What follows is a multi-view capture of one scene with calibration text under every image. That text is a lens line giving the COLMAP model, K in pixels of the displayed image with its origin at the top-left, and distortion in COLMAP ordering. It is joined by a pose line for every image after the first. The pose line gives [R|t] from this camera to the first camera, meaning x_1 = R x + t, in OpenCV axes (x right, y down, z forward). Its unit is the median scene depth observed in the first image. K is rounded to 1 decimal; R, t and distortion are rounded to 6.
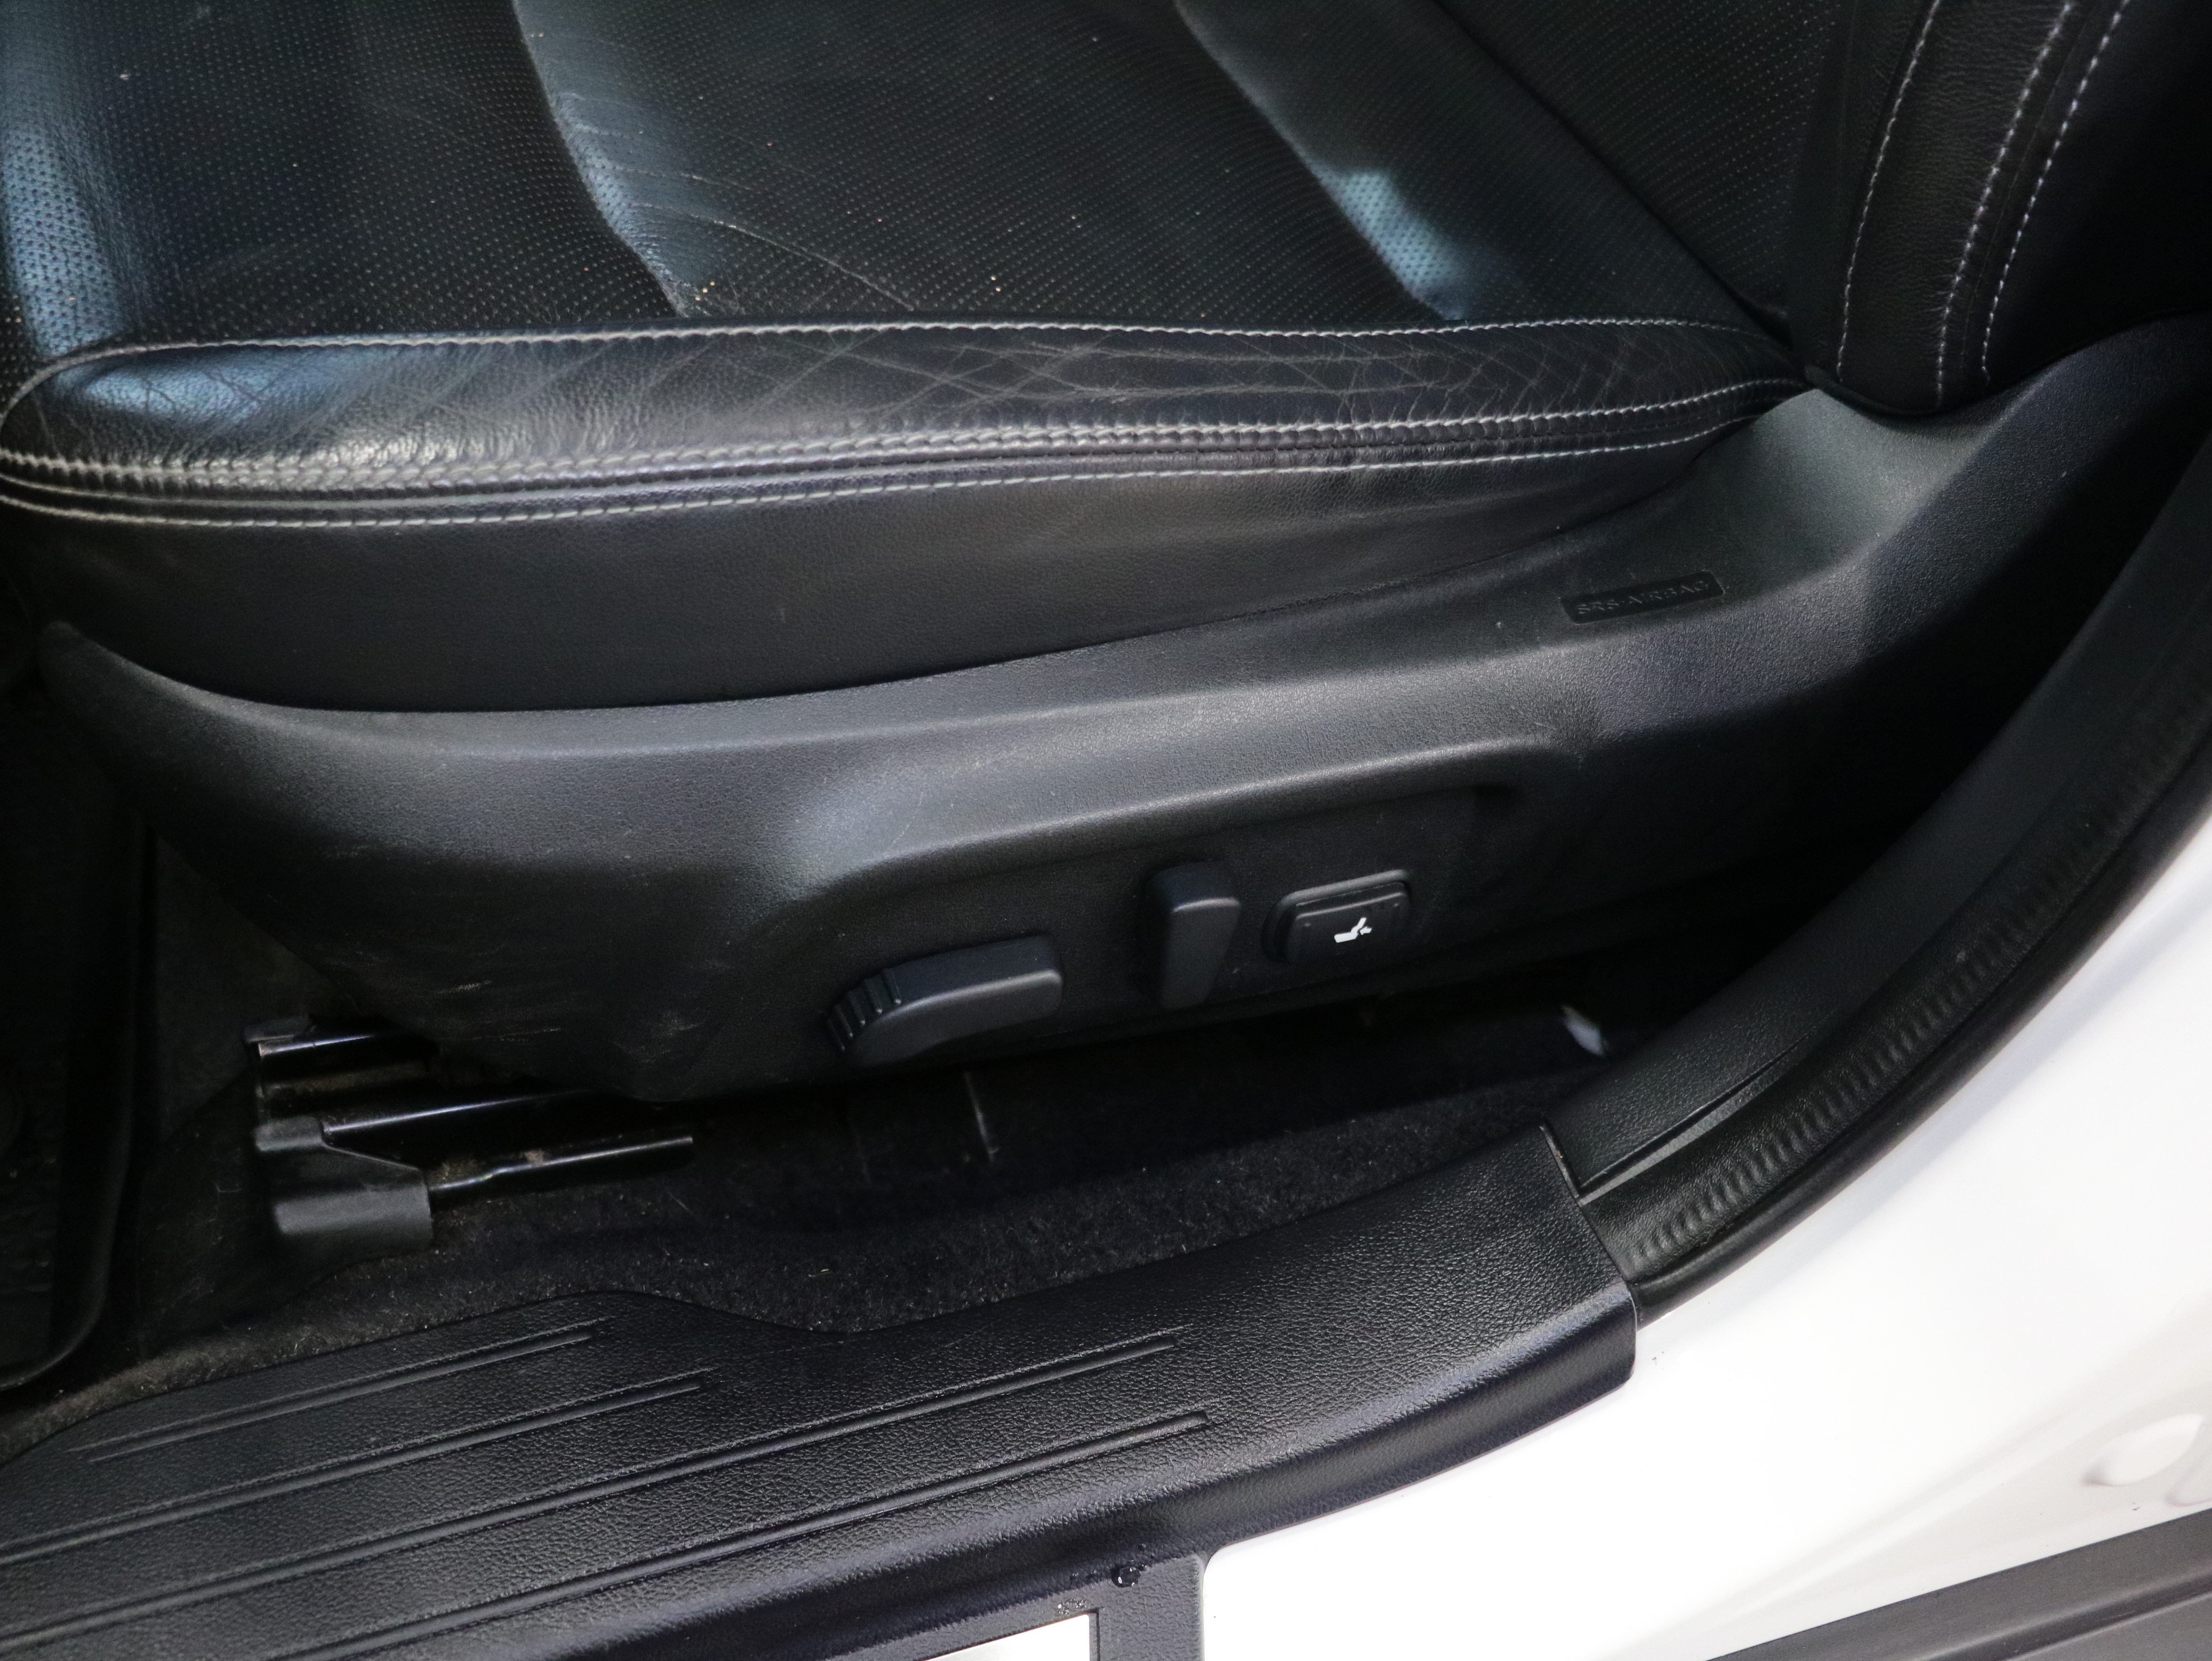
lens RADIAL K [[2459.4, 0, 1106.0], [0, 2459.4, 830.5], [0, 0, 1]] dist [-0.016354, -0.016749]
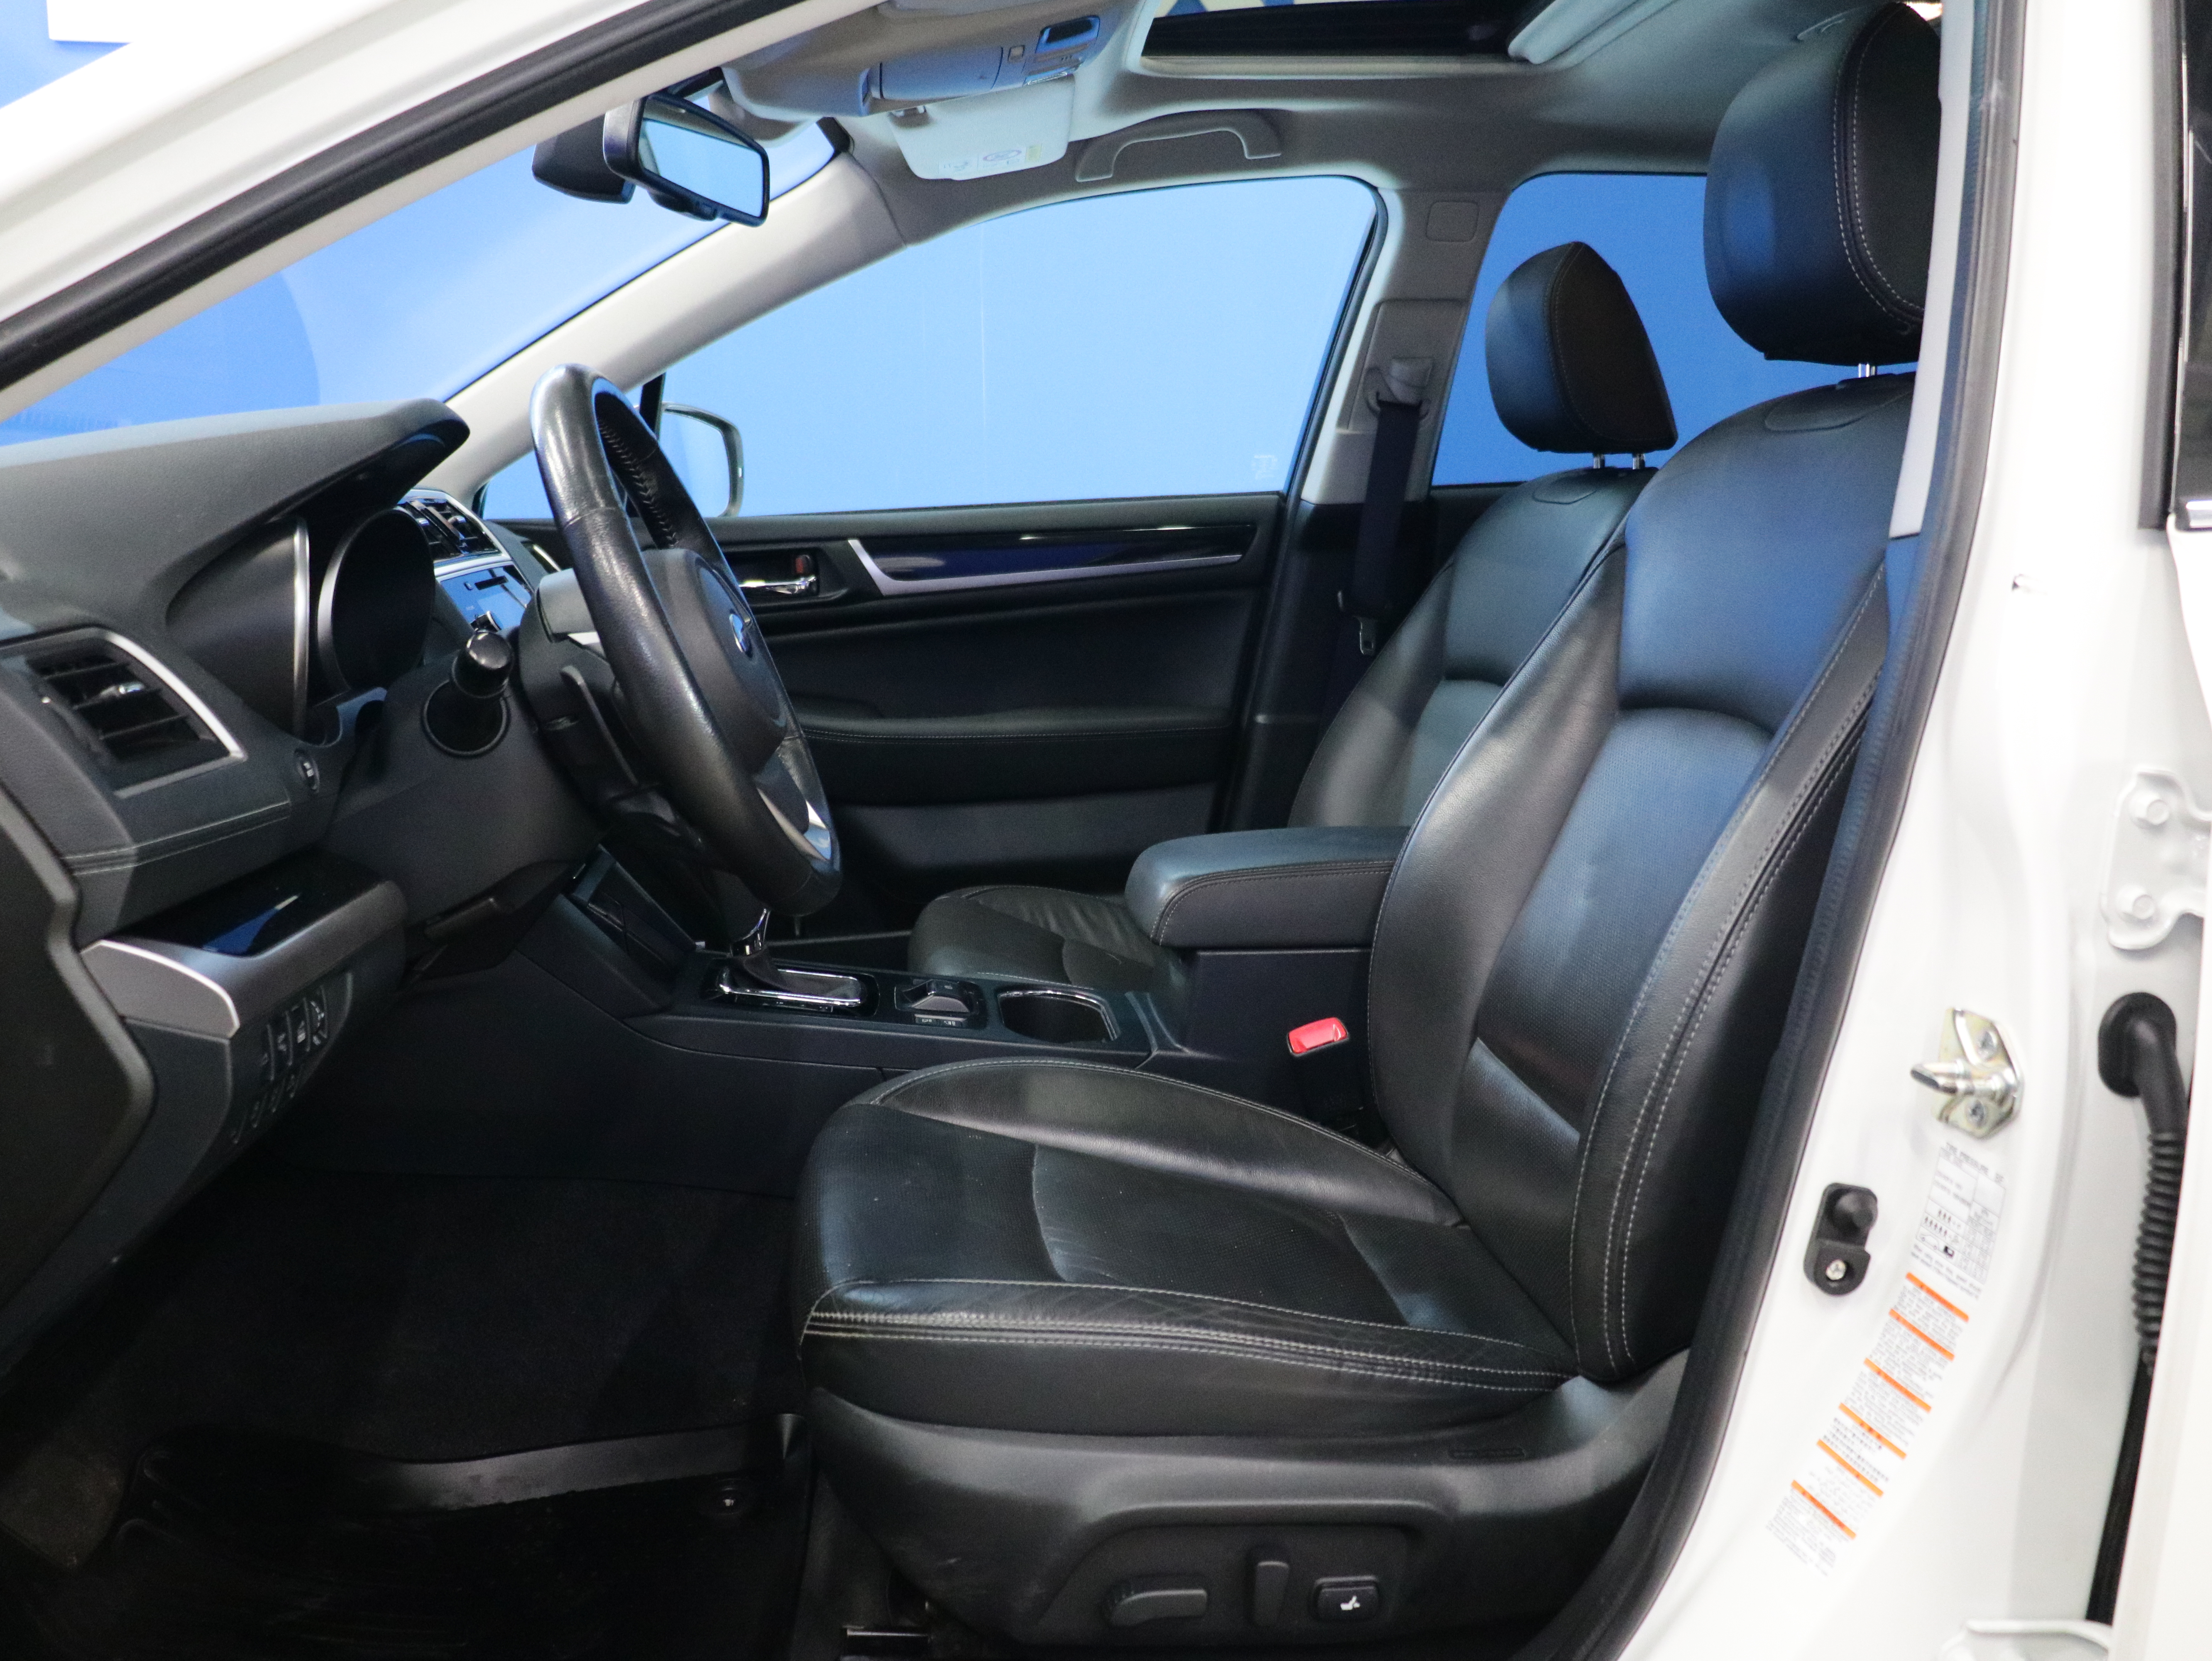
lens RADIAL K [[2007.5, 0, 1106.0], [0, 2007.5, 830.5], [0, 0, 1]] dist [-0.000889, 0.008679]
pose [[0.979320, 0.013525, -0.201867, 0.264334], [-0.122539, 0.833588, -0.538623, 0.500009], [0.160989, 0.552221, 0.818007, -0.933482]]
